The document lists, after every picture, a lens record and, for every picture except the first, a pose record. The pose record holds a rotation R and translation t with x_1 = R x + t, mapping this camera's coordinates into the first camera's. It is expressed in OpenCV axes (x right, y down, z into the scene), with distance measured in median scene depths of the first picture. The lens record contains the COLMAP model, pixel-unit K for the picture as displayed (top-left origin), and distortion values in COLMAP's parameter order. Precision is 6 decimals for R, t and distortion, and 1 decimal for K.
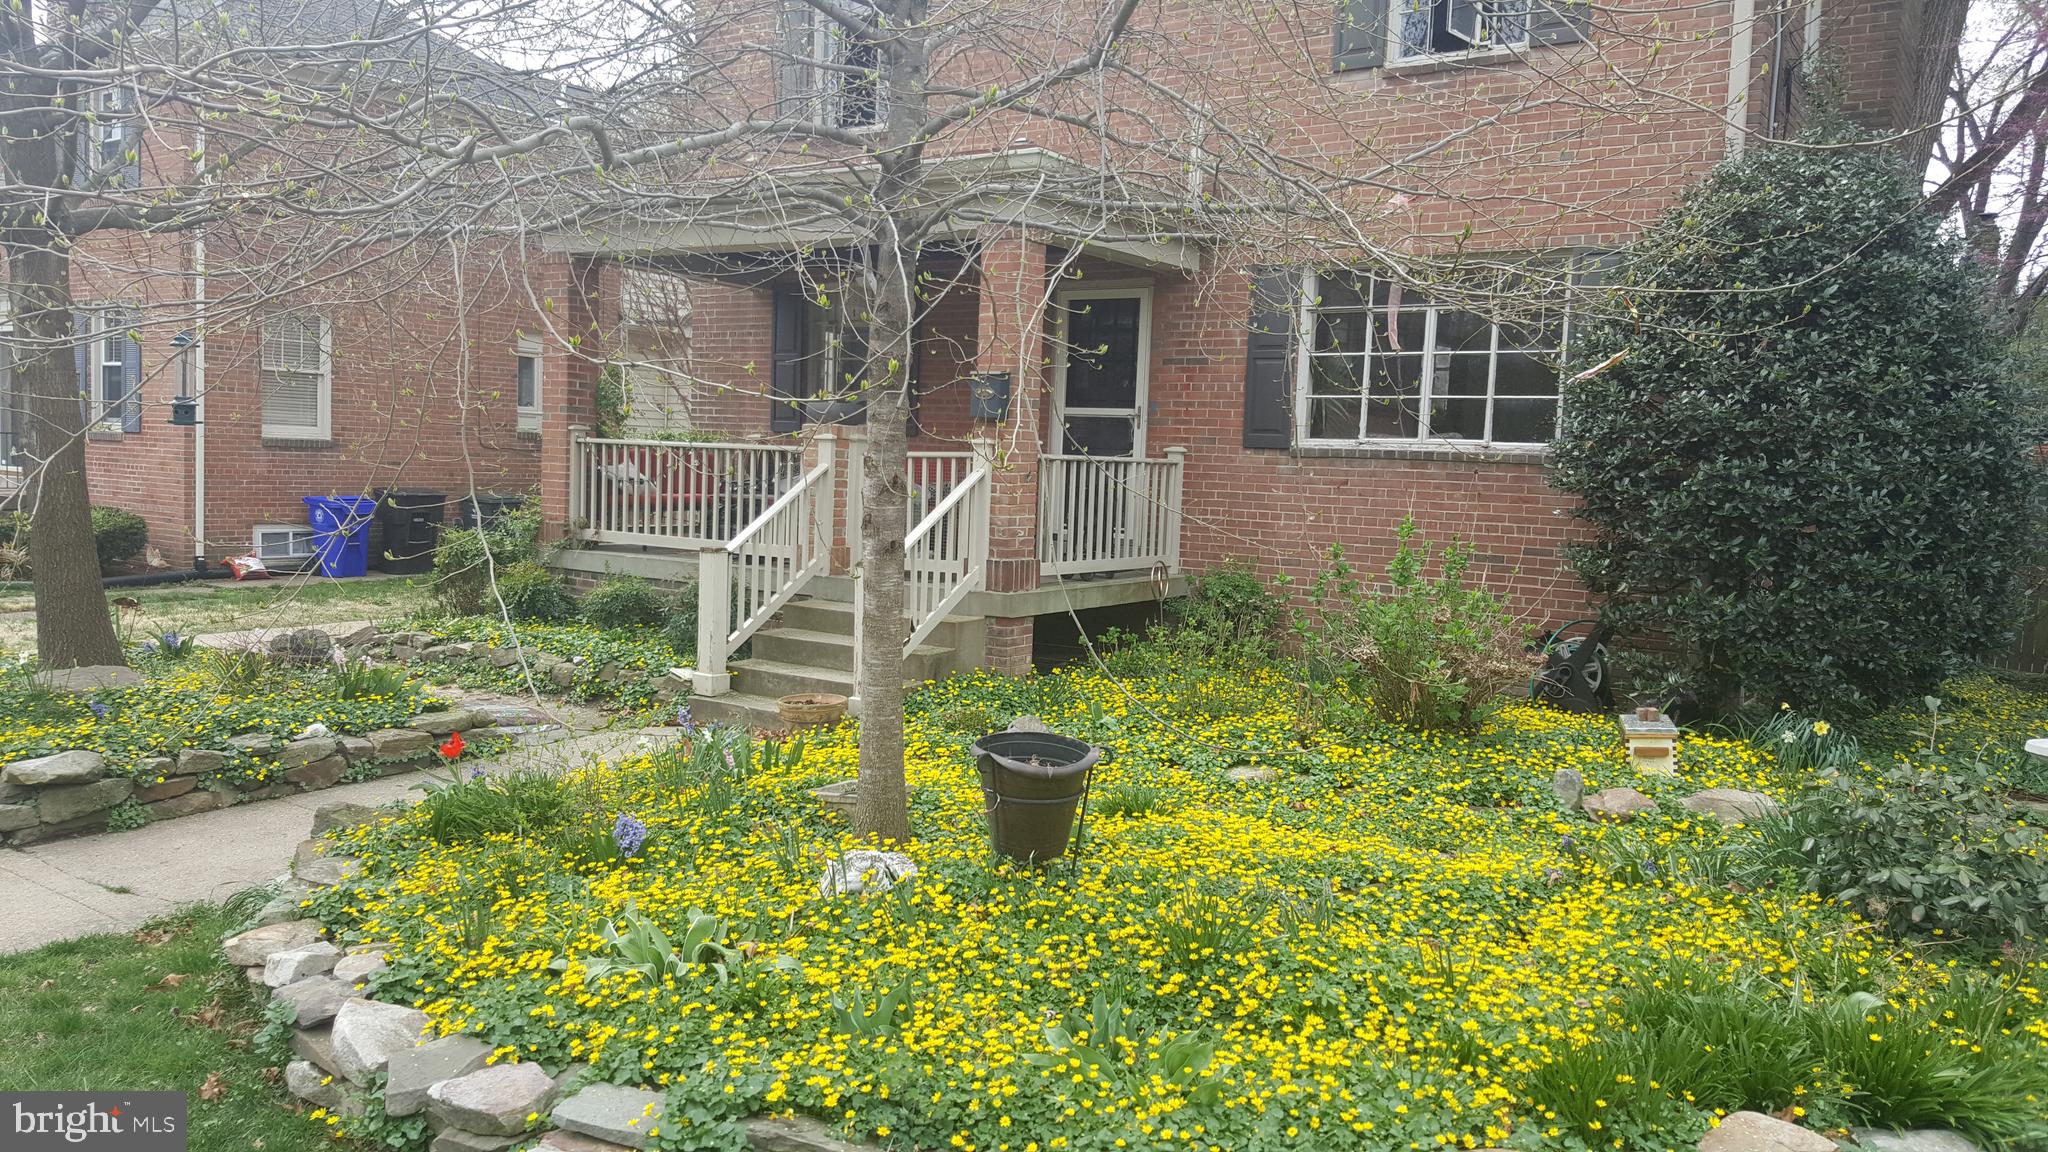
lens RADIAL K [[1592.4, 0, 982.6], [0, 1592.4, 546.0], [0, 0, 1]] dist [0.129968, -0.188077]
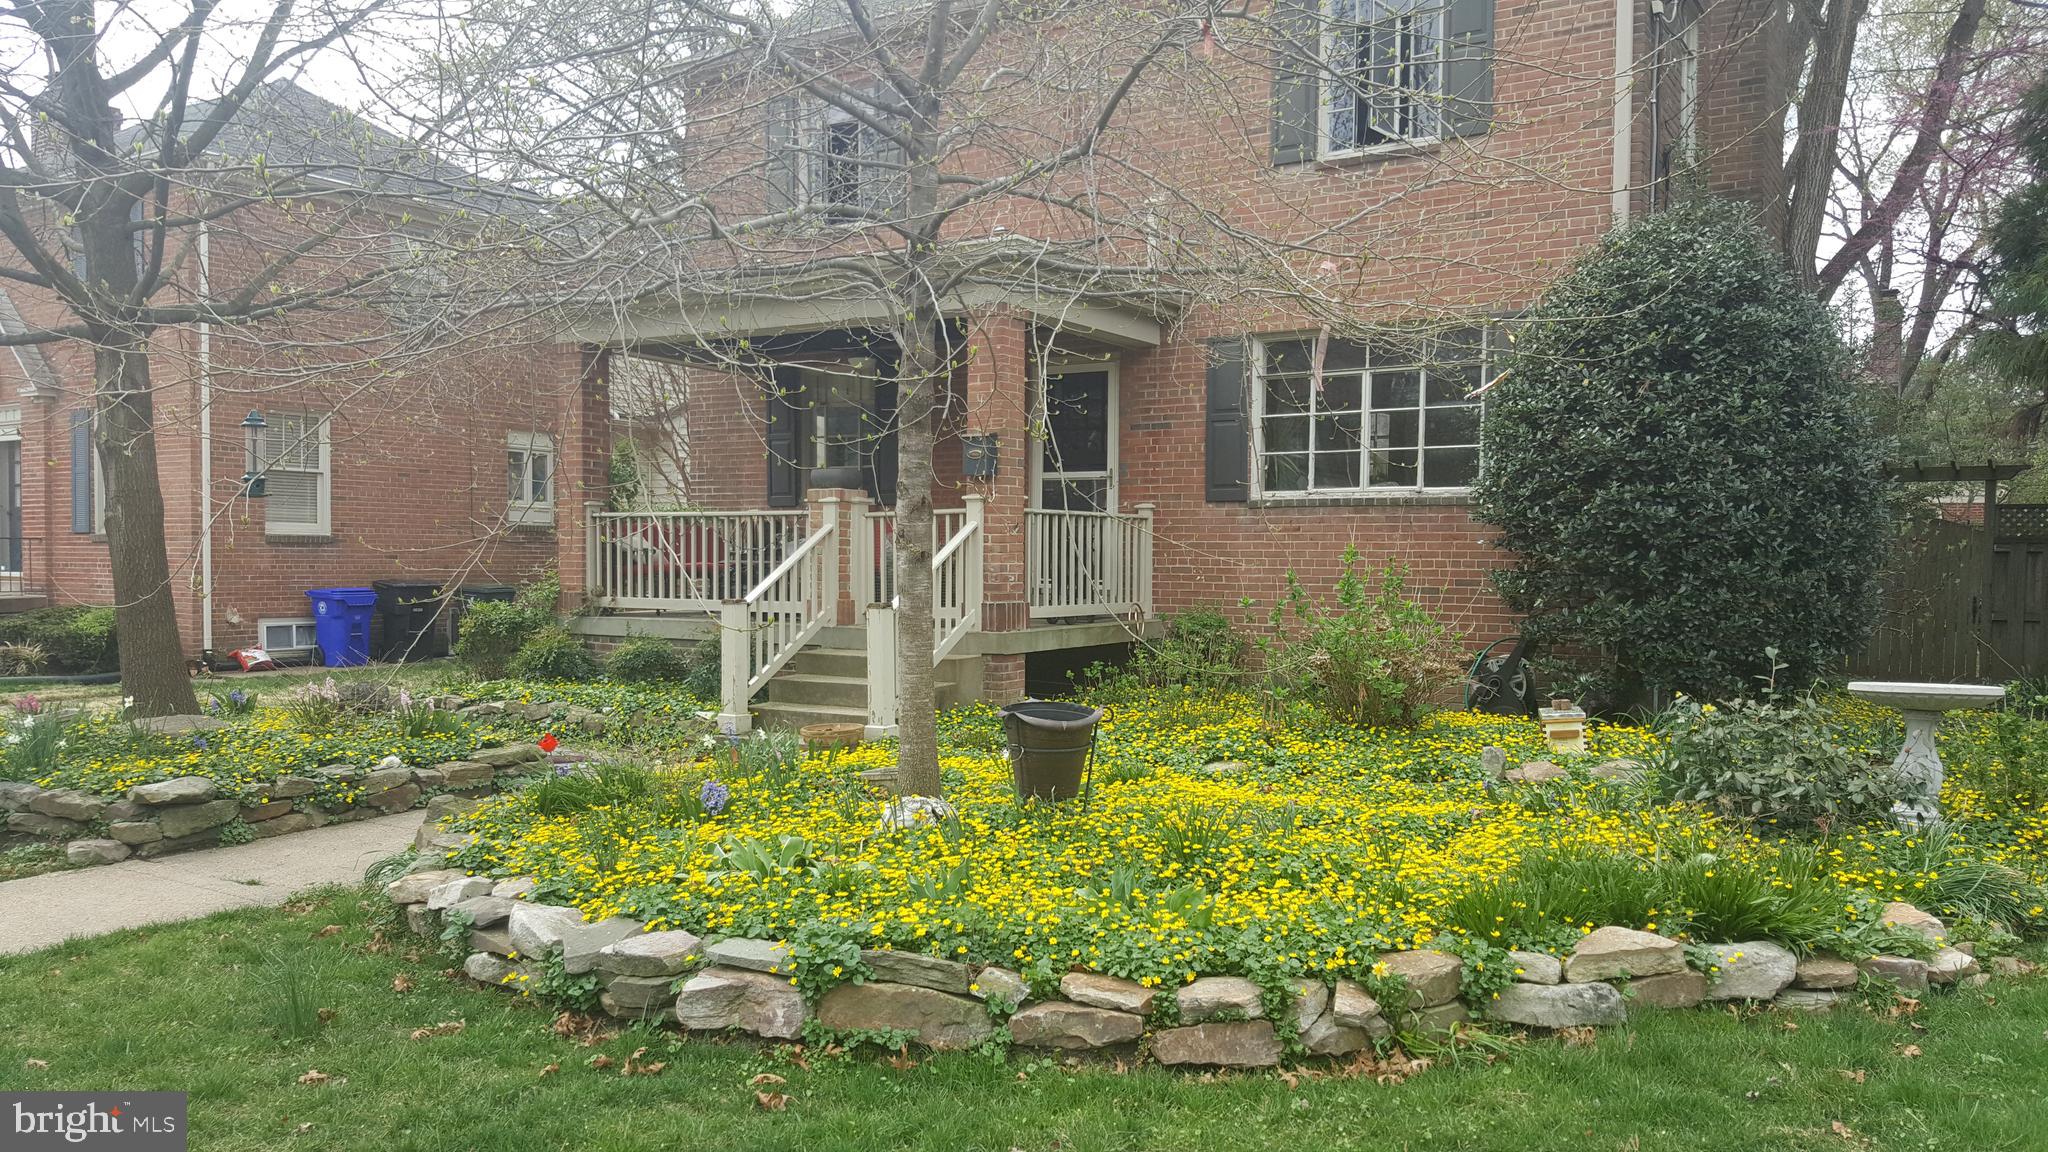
lens RADIAL K [[1553.0, 0, 1024.0], [0, 1553.0, 576.0], [0, 0, 1]] dist [0.157489, -0.235395]
pose [[0.998432, -0.031215, 0.046477, -0.022972], [0.032924, 0.998792, -0.036486, 0.039528], [-0.045282, 0.037959, 0.998253, -0.111792]]
